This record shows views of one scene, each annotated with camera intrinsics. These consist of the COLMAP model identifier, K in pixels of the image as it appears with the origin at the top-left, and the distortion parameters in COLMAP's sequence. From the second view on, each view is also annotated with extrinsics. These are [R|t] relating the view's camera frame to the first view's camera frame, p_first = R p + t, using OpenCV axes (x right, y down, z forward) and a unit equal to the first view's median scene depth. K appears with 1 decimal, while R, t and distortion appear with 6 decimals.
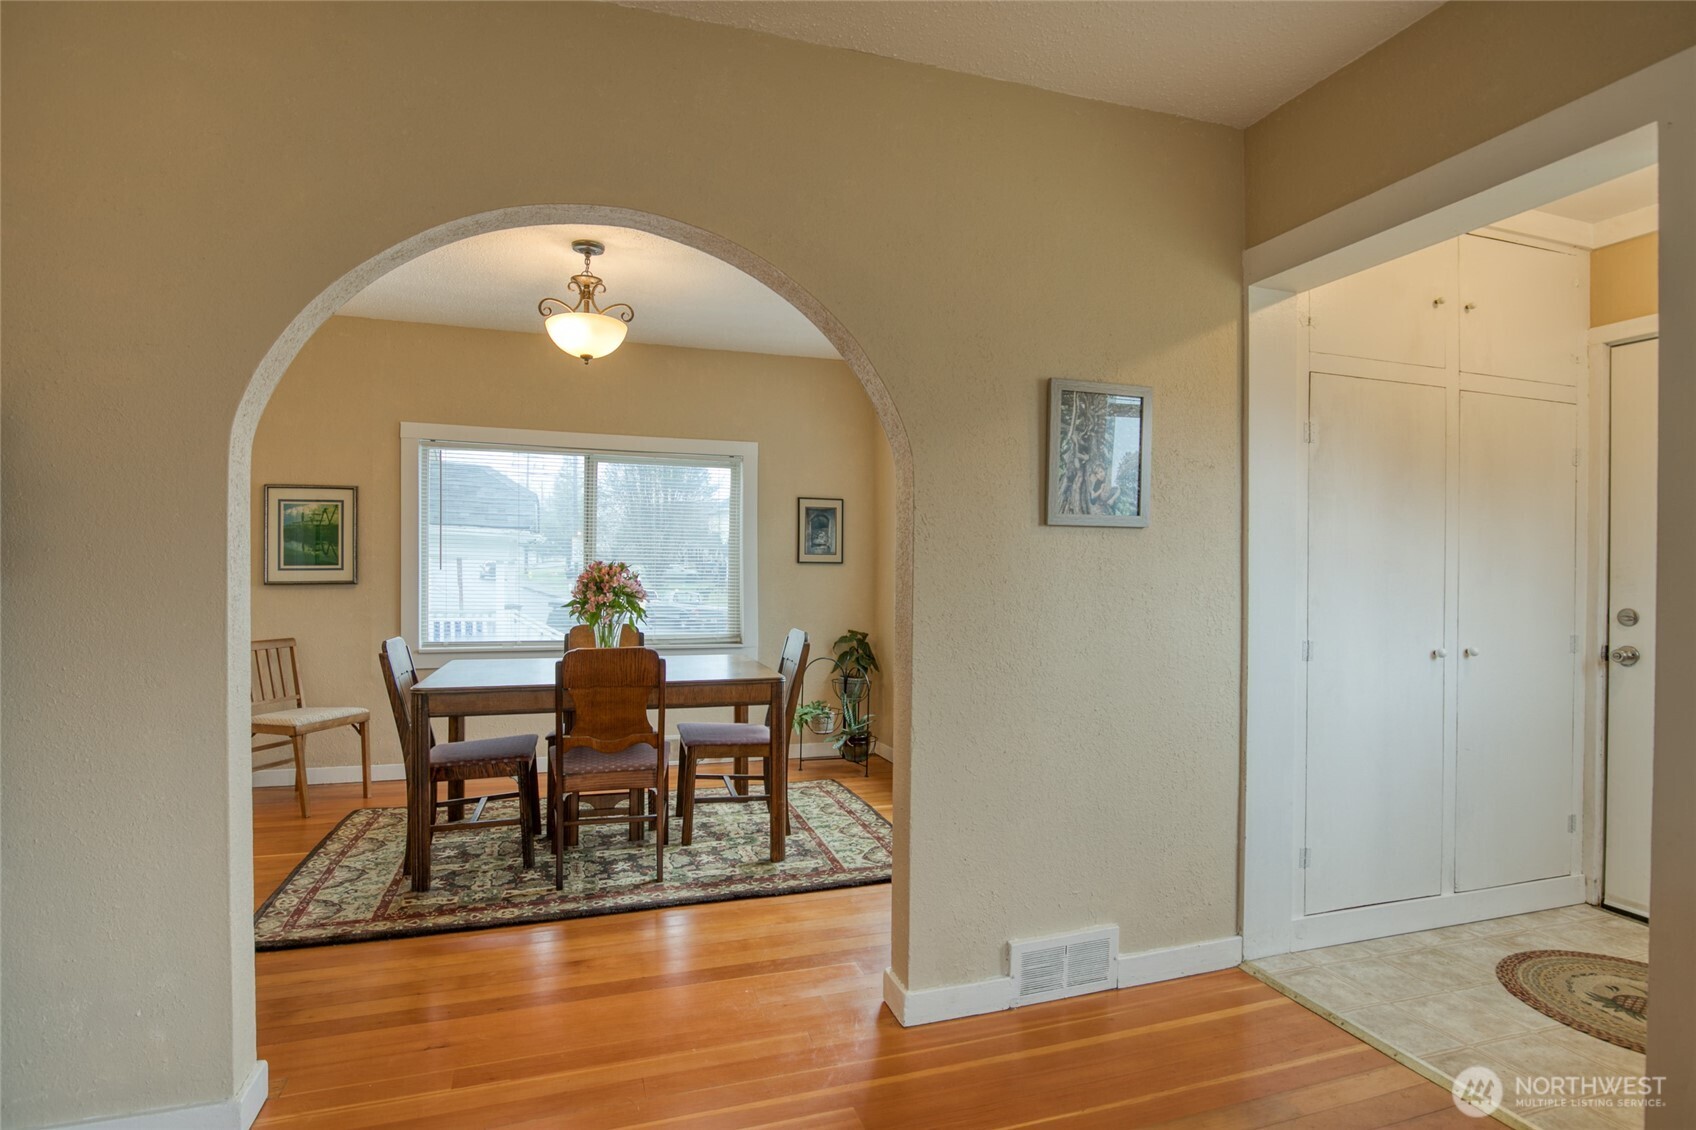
lens RADIAL K [[894.1, 0, 941.4], [0, 894.1, 566.6], [0, 0, 1]] dist [-0.024007, 0.000335]
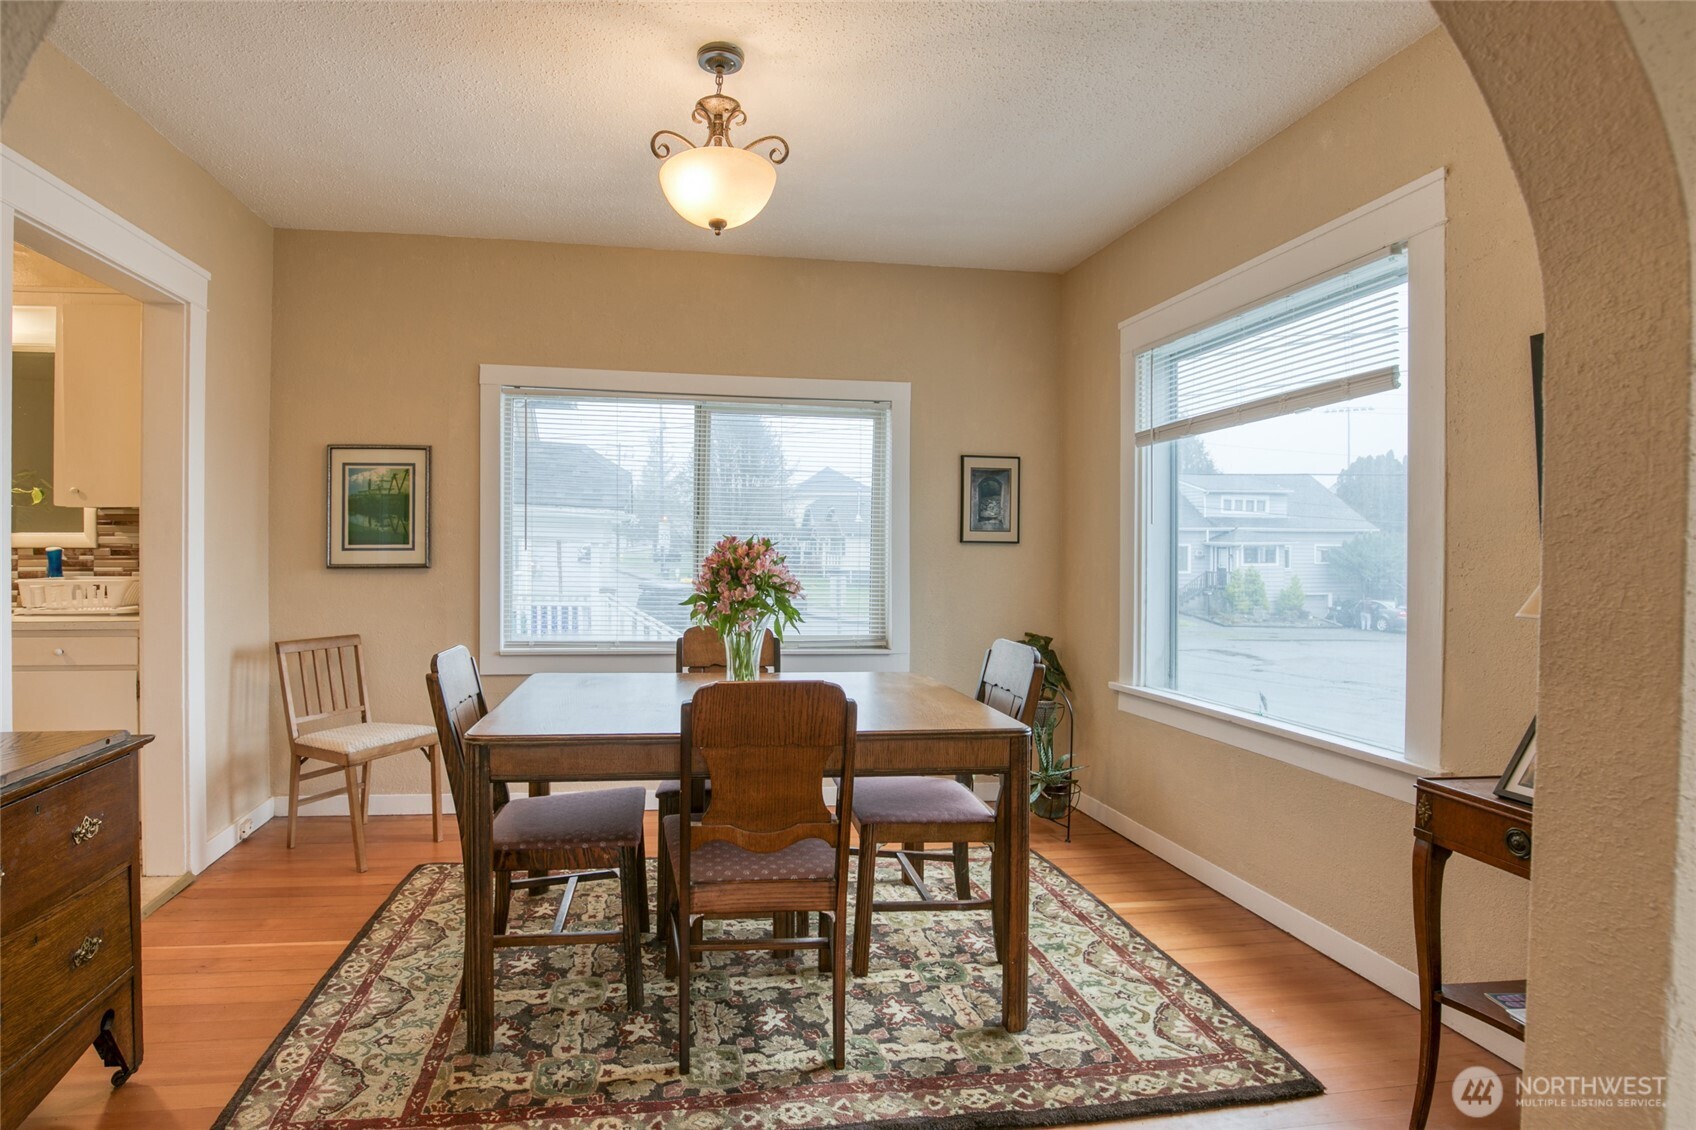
lens RADIAL K [[826.1, 0, 763.9], [0, 826.1, 549.5], [0, 0, 1]] dist [-0.035819, -0.000023]
pose [[0.966634, 0.000735, -0.256161, -0.211100], [-0.001299, 0.999997, -0.002034, 0.004951], [0.256159, 0.002299, 0.966632, 0.425189]]
